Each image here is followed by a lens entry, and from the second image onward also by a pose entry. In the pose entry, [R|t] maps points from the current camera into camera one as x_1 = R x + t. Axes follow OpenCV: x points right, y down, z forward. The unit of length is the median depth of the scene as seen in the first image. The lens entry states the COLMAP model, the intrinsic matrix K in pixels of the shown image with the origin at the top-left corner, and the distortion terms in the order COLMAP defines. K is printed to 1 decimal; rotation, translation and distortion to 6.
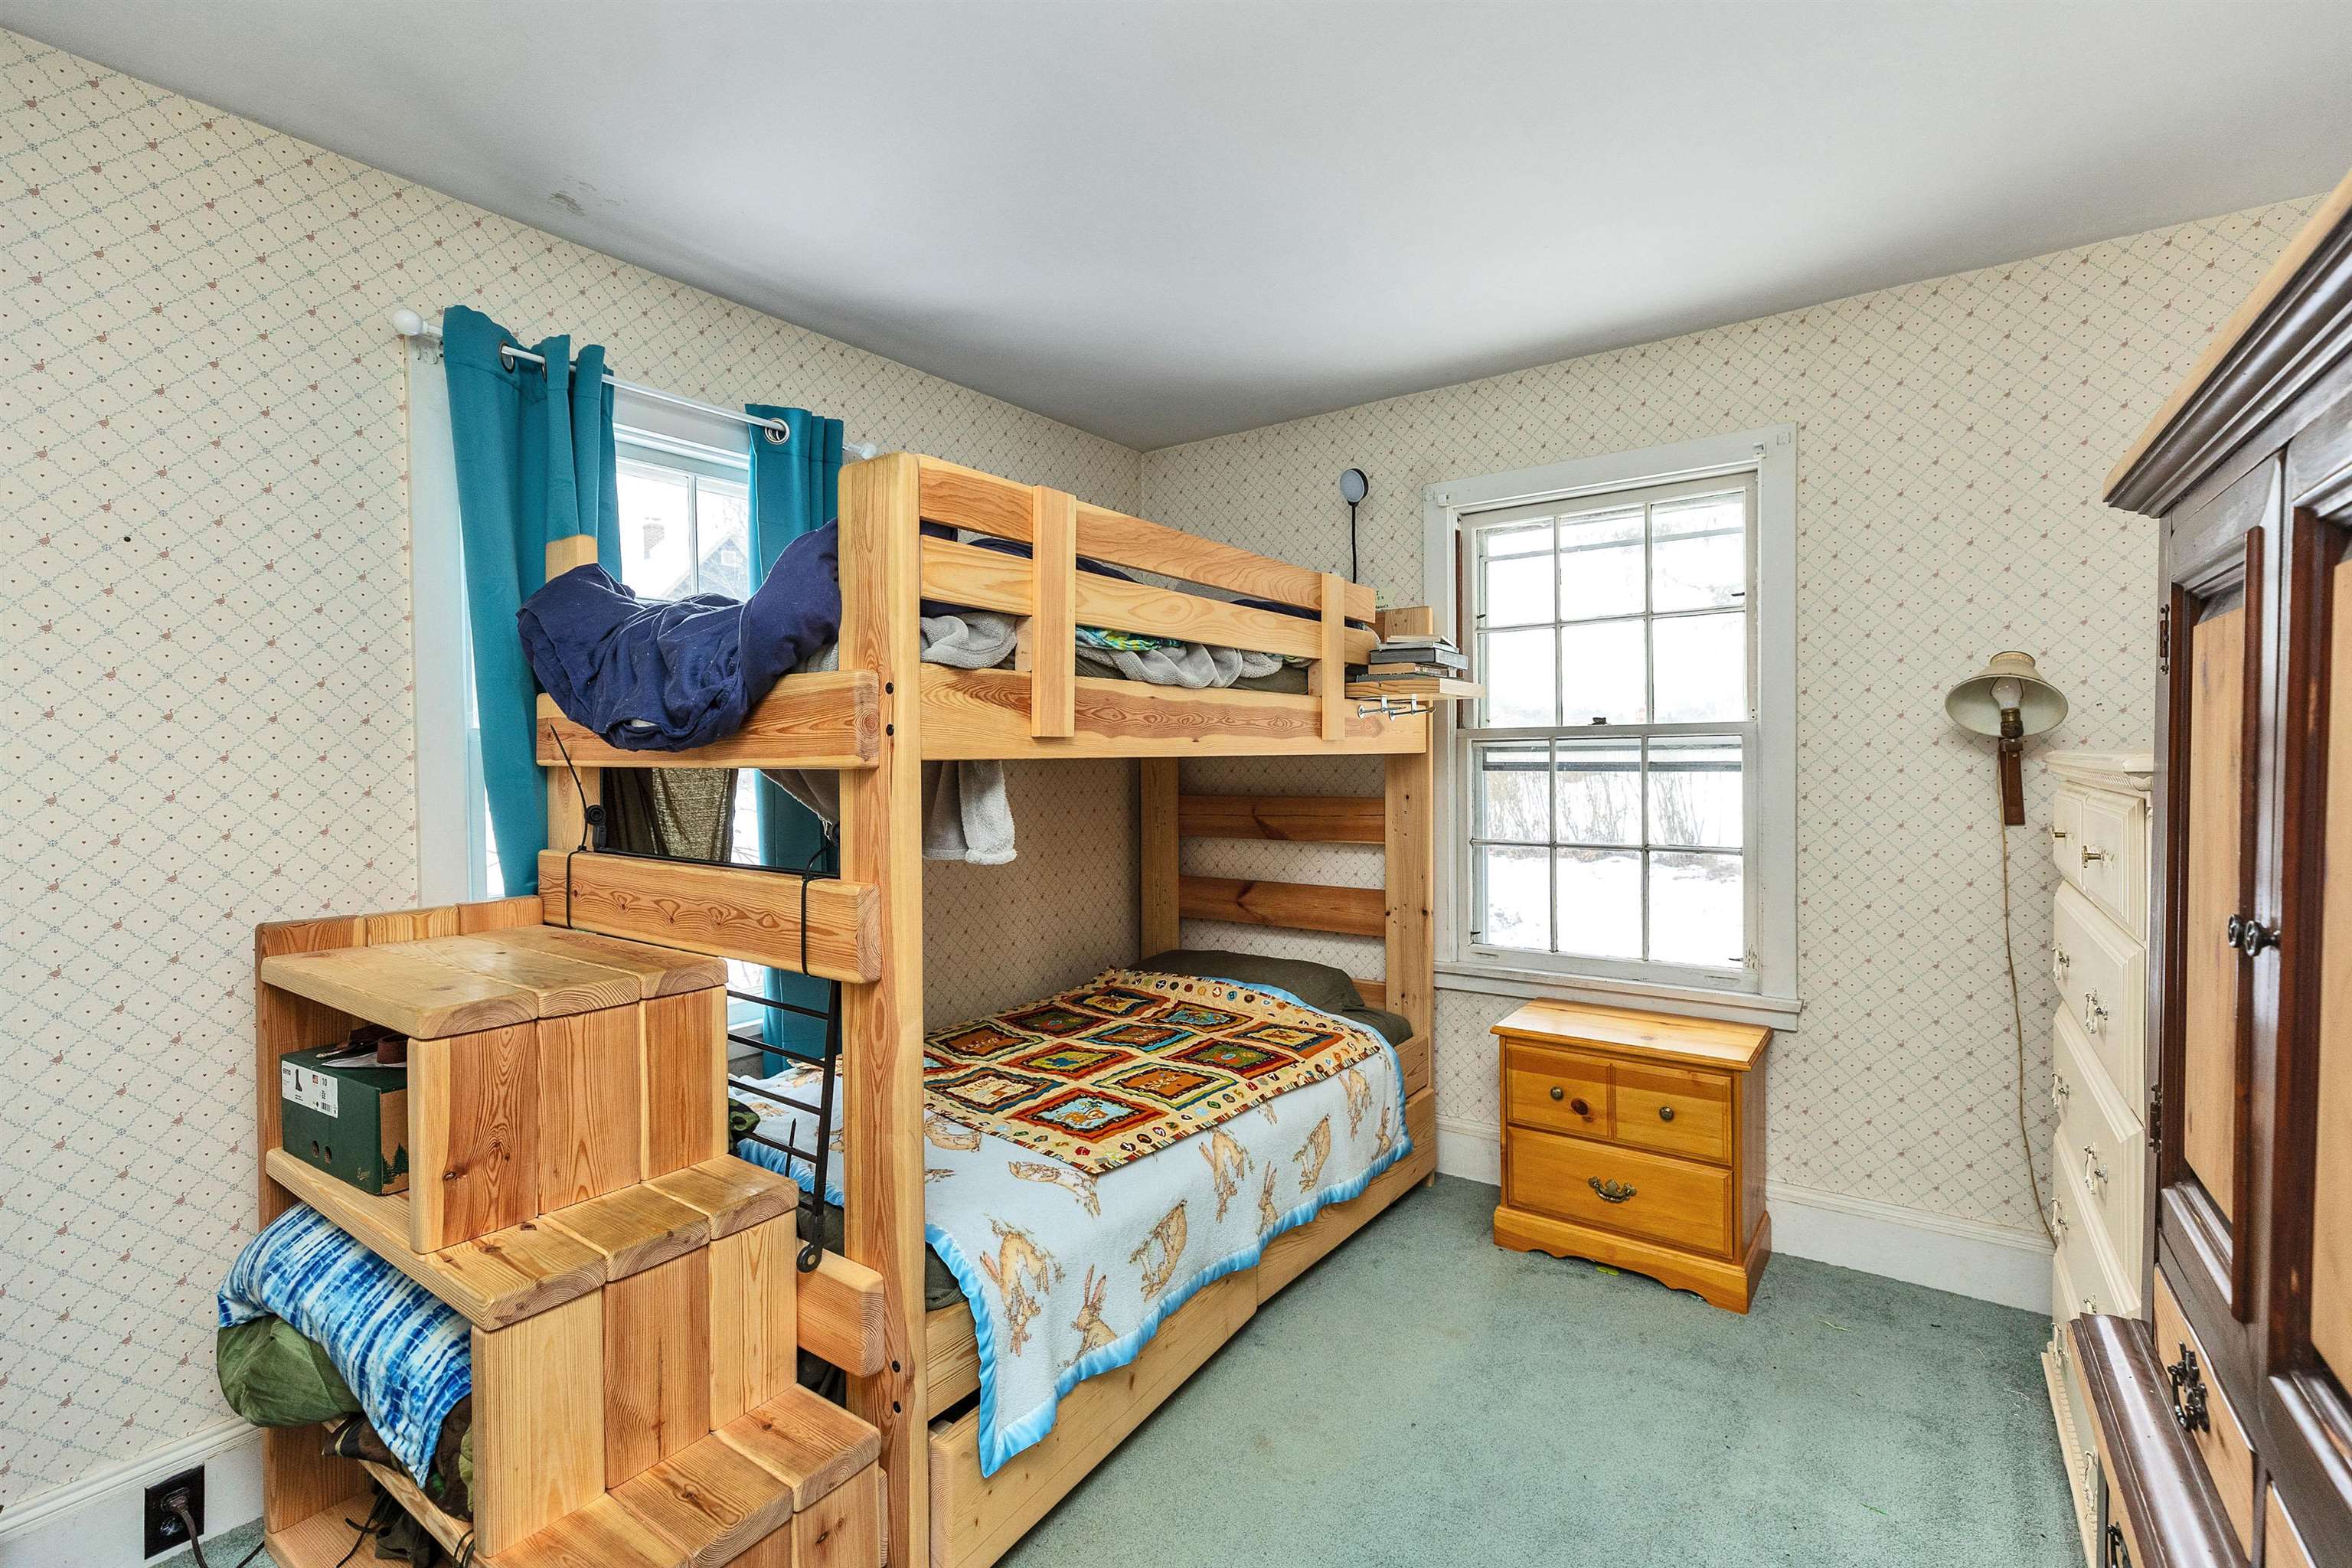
lens RADIAL K [[1052.2, 0, 1184.7], [0, 1052.2, 768.7], [0, 0, 1]] dist [0.003681, 0.000447]
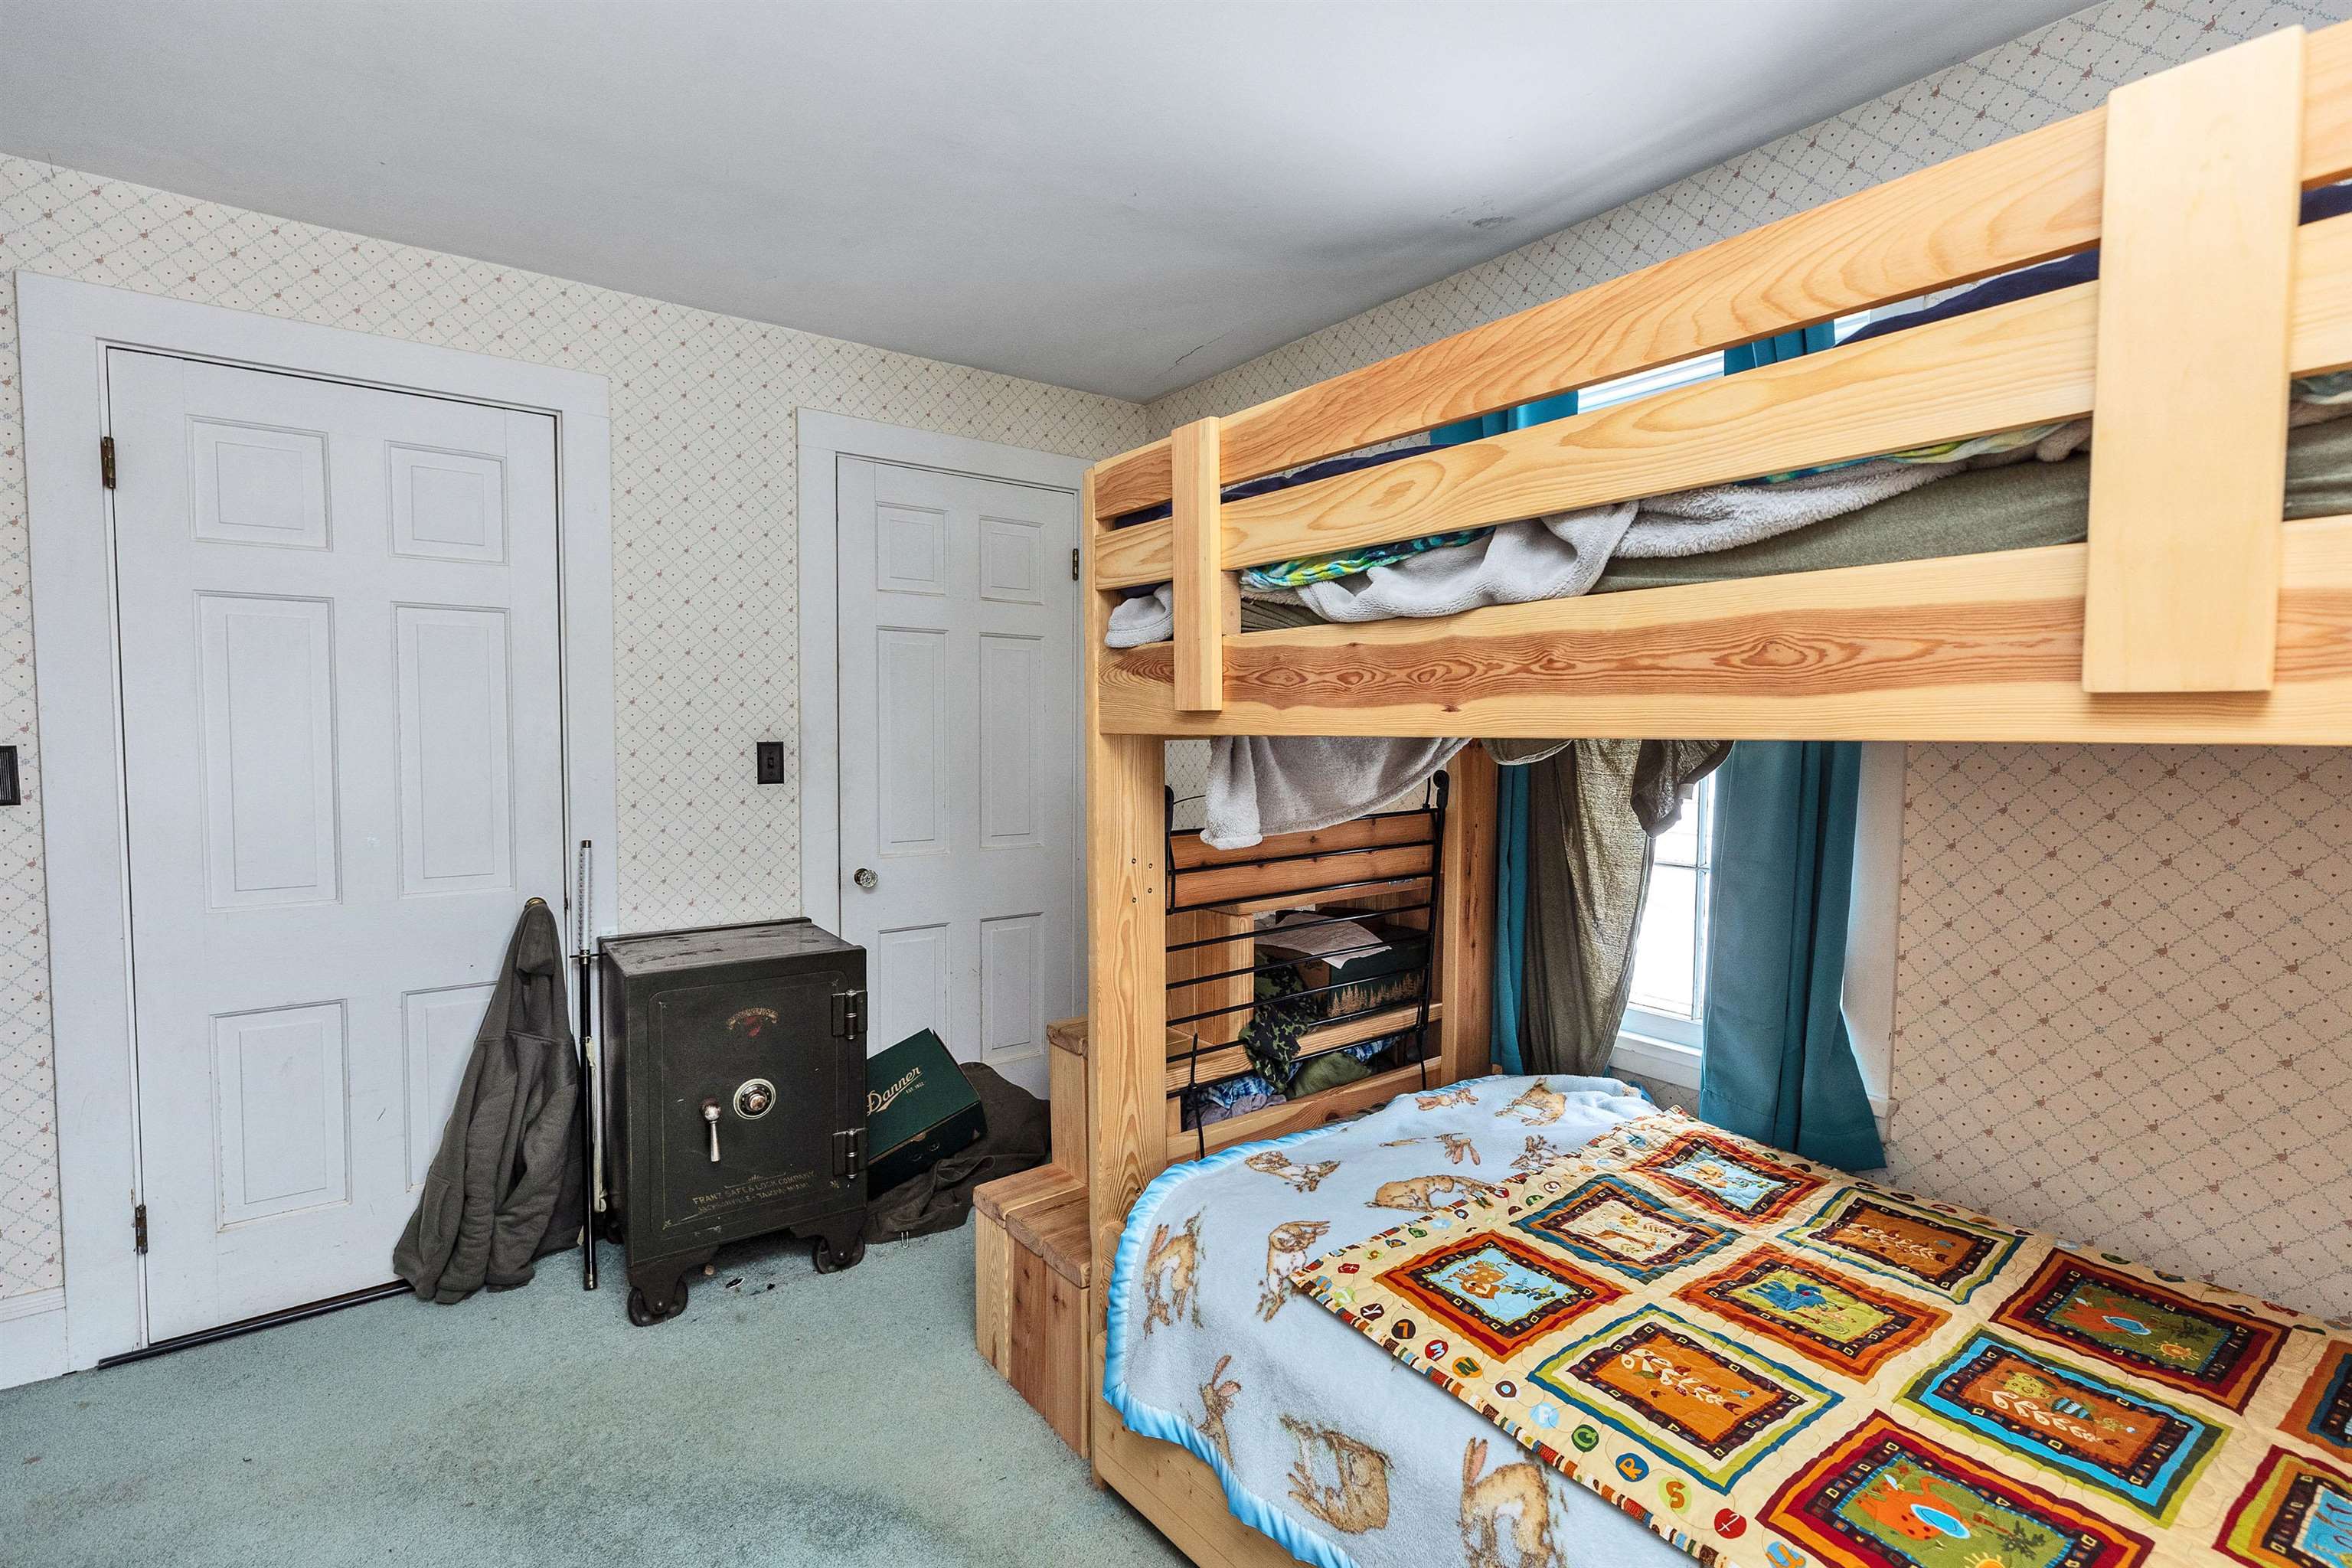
lens RADIAL K [[1052.2, 0, 1175.6], [0, 1052.2, 789.2], [0, 0, 1]] dist [0.003681, 0.000447]
pose [[-0.305141, 0.061714, -0.950305, 0.563132], [-0.012098, 0.997566, 0.068668, -0.020091], [0.952230, 0.032451, -0.303651, 0.992148]]
